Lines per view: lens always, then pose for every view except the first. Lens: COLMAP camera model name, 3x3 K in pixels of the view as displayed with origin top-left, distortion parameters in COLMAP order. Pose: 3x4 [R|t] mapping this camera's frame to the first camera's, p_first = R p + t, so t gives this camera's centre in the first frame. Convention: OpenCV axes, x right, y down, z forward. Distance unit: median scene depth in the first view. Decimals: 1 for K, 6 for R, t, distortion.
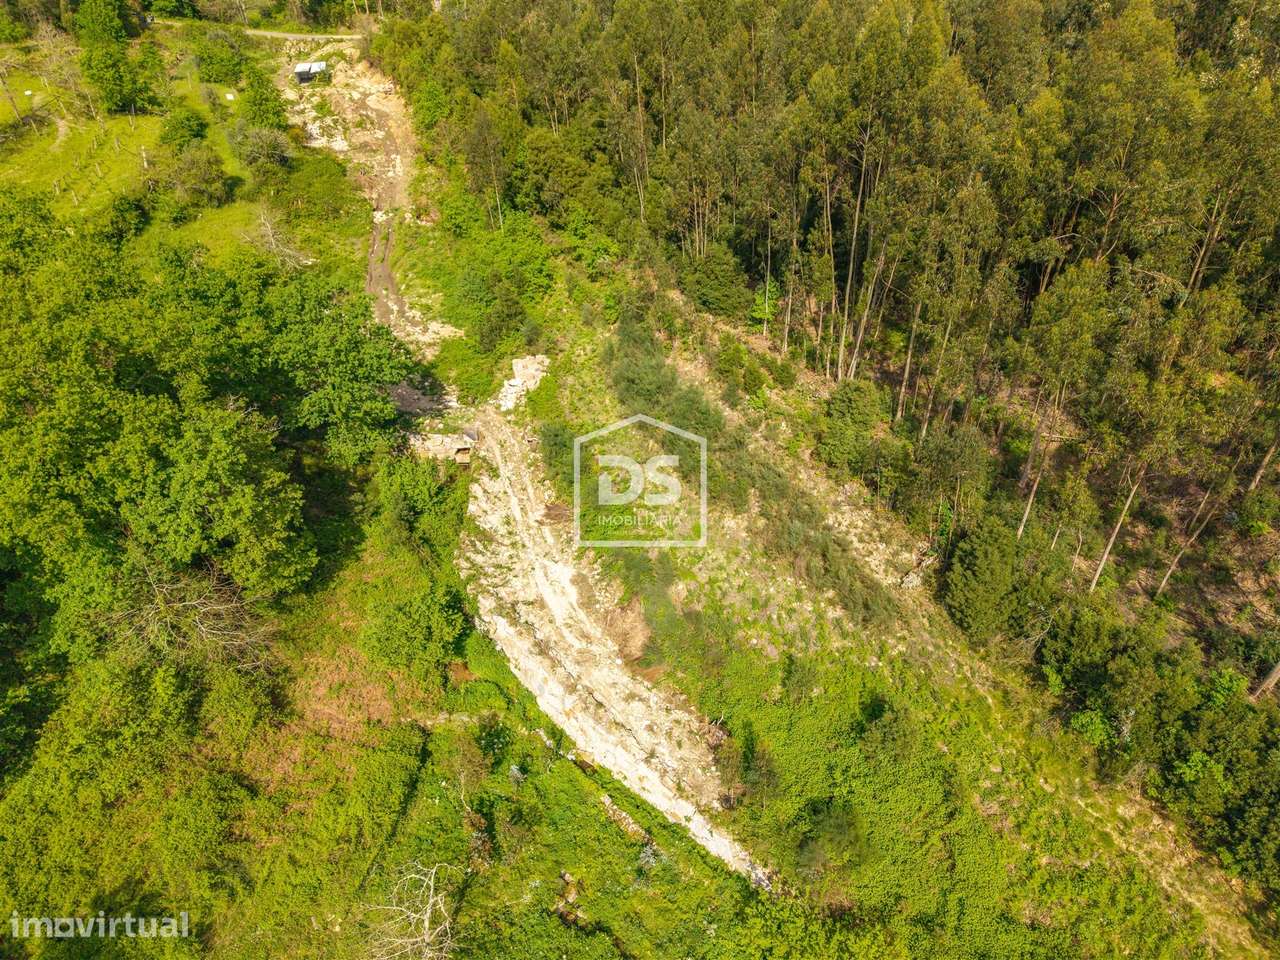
lens RADIAL K [[858.4, 0, 645.4], [0, 858.4, 479.7], [0, 0, 1]] dist [0.046648, -0.044882]
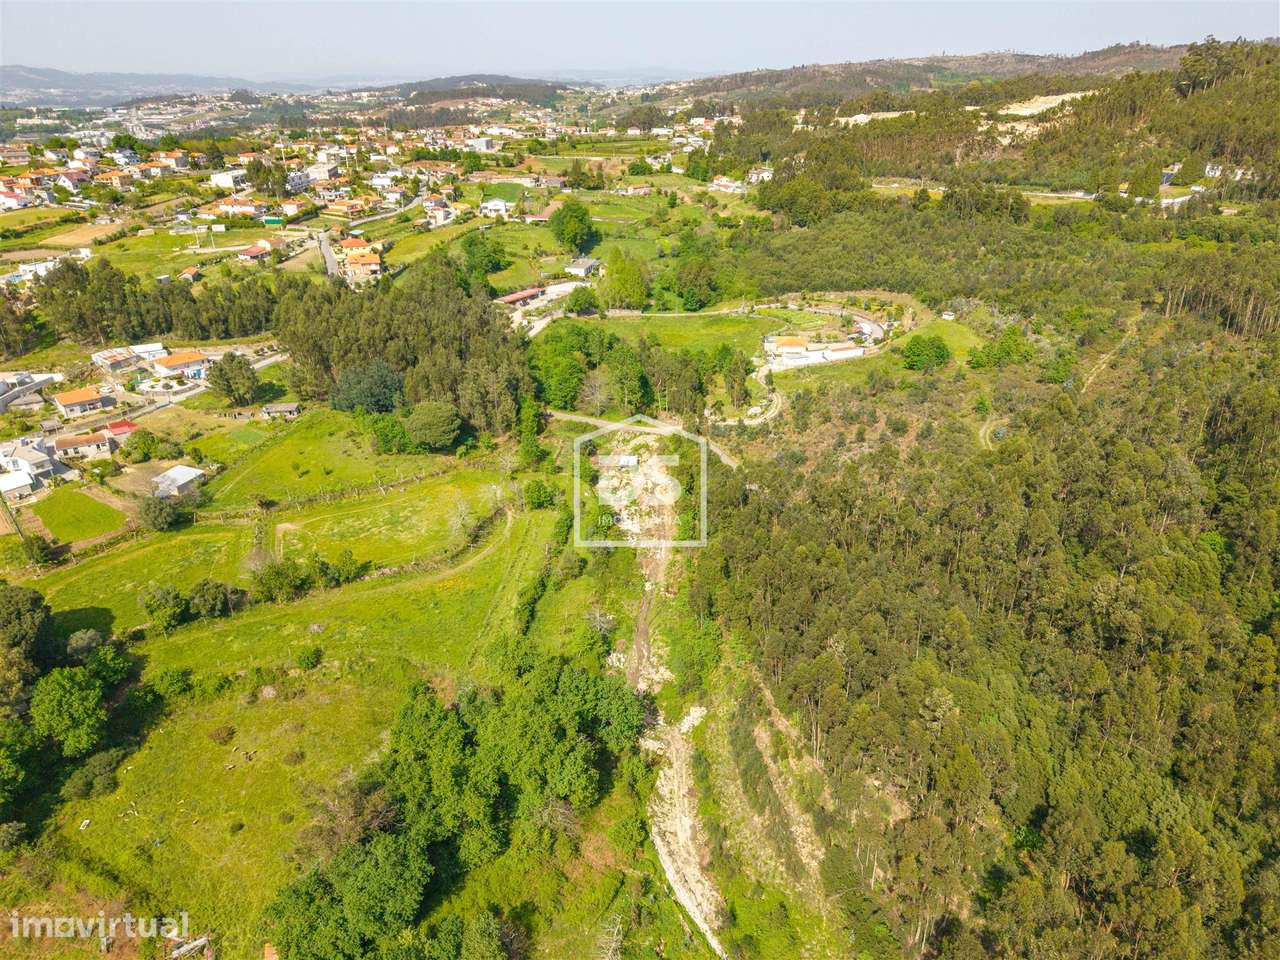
lens RADIAL K [[863.5, 0, 647.1], [0, 863.5, 477.3], [0, 0, 1]] dist [0.005813, -0.003217]
pose [[0.949942, 0.135050, -0.281730, 0.377540], [-0.182767, 0.971565, -0.150526, -0.481915], [0.253391, 0.194482, 0.947613, -1.651622]]
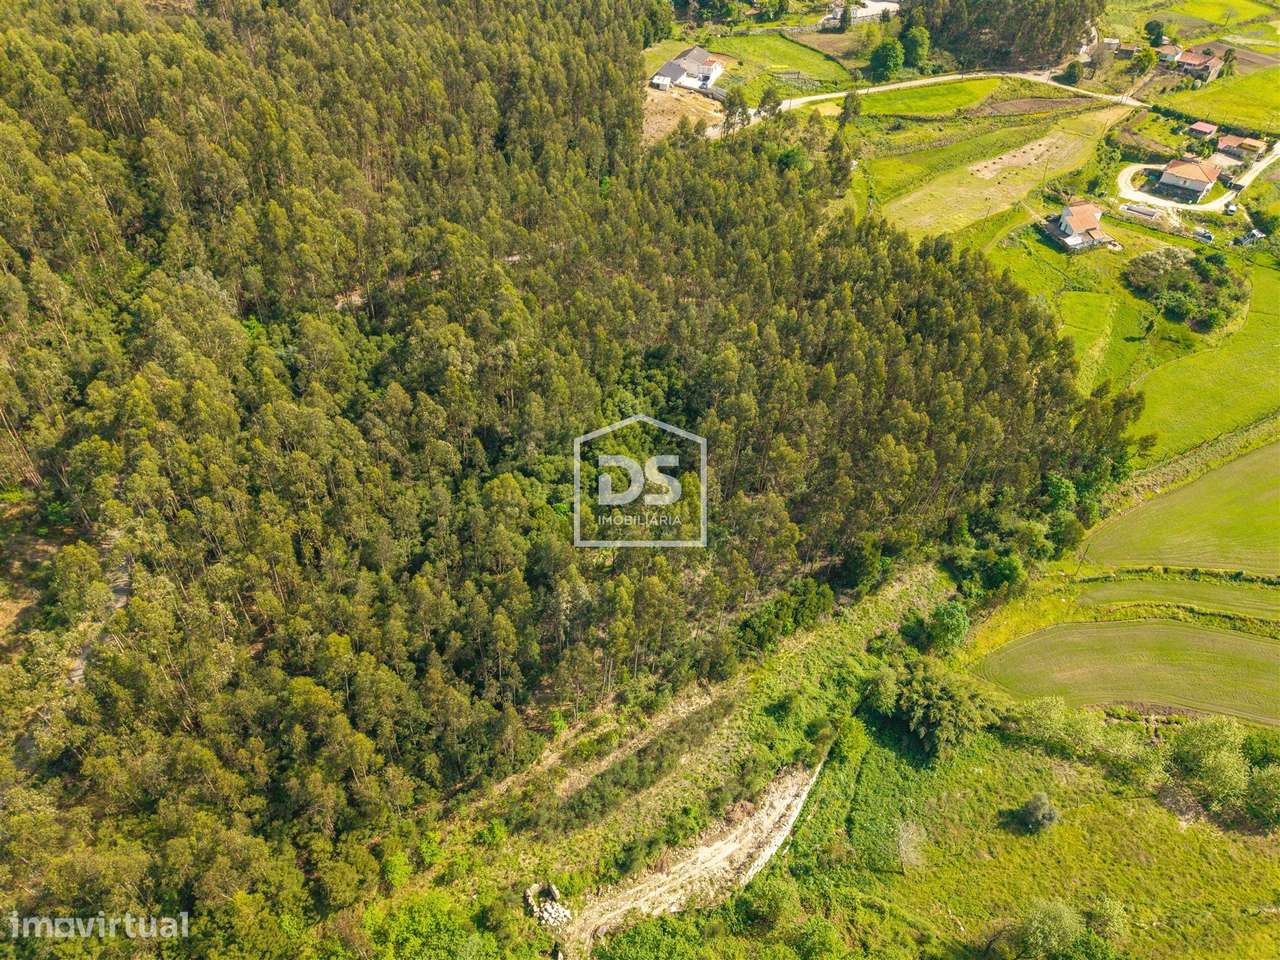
lens RADIAL K [[862.9, 0, 646.4], [0, 862.9, 474.7], [0, 0, 1]] dist [0.027506, -0.031546]
pose [[-0.166584, -0.651370, 0.740248, -1.020319], [0.562396, 0.553883, 0.613942, -1.728182], [-0.809914, 0.518585, 0.274060, 0.140518]]
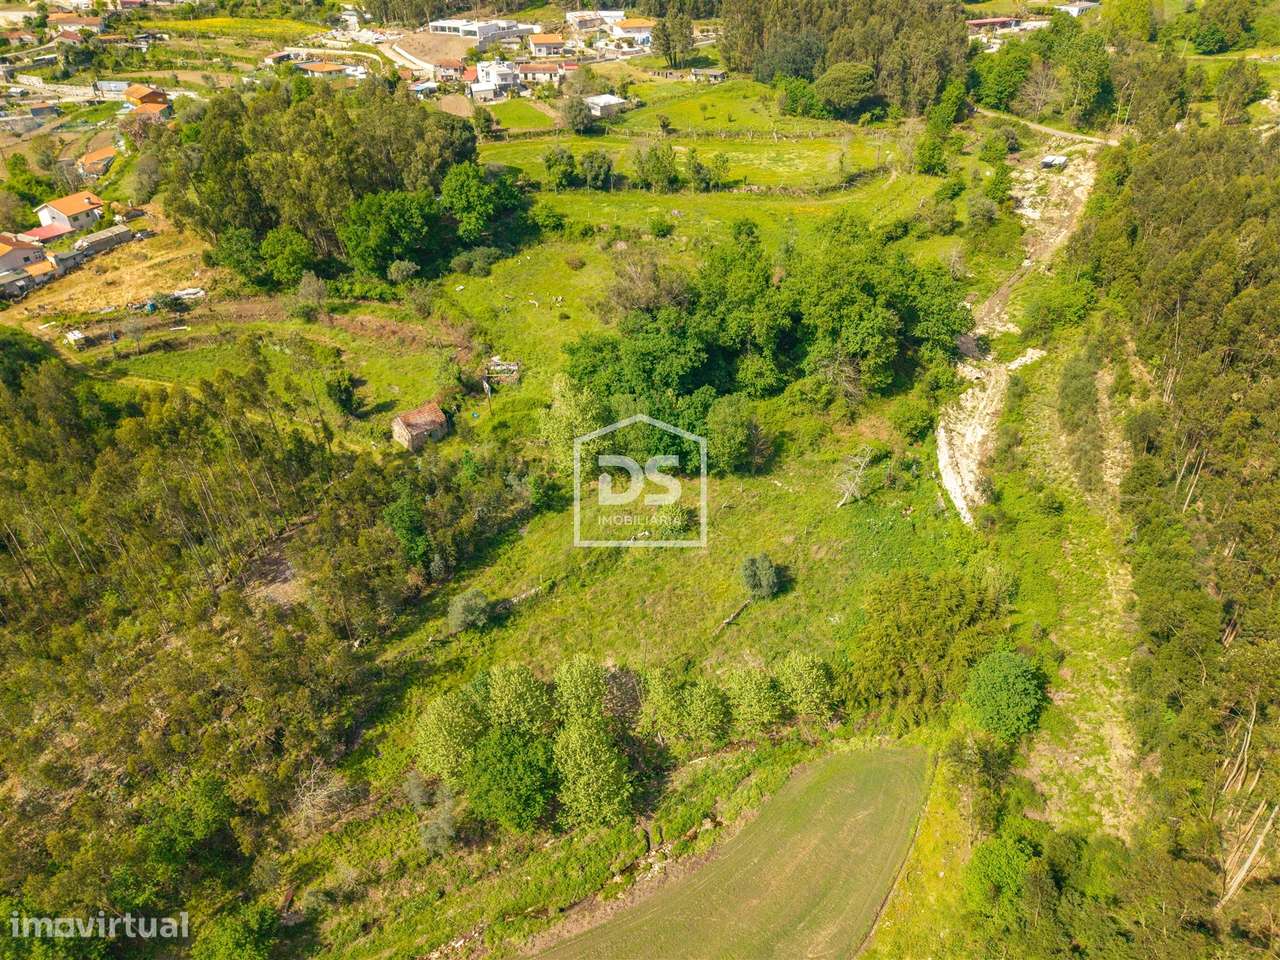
lens RADIAL K [[858.4, 0, 645.4], [0, 858.4, 479.7], [0, 0, 1]] dist [0.046648, -0.044882]
pose [[0.662932, 0.421726, -0.618601, 0.802033], [-0.433859, 0.889777, 0.141648, 0.294459], [0.610154, 0.174482, 0.772832, -1.294989]]
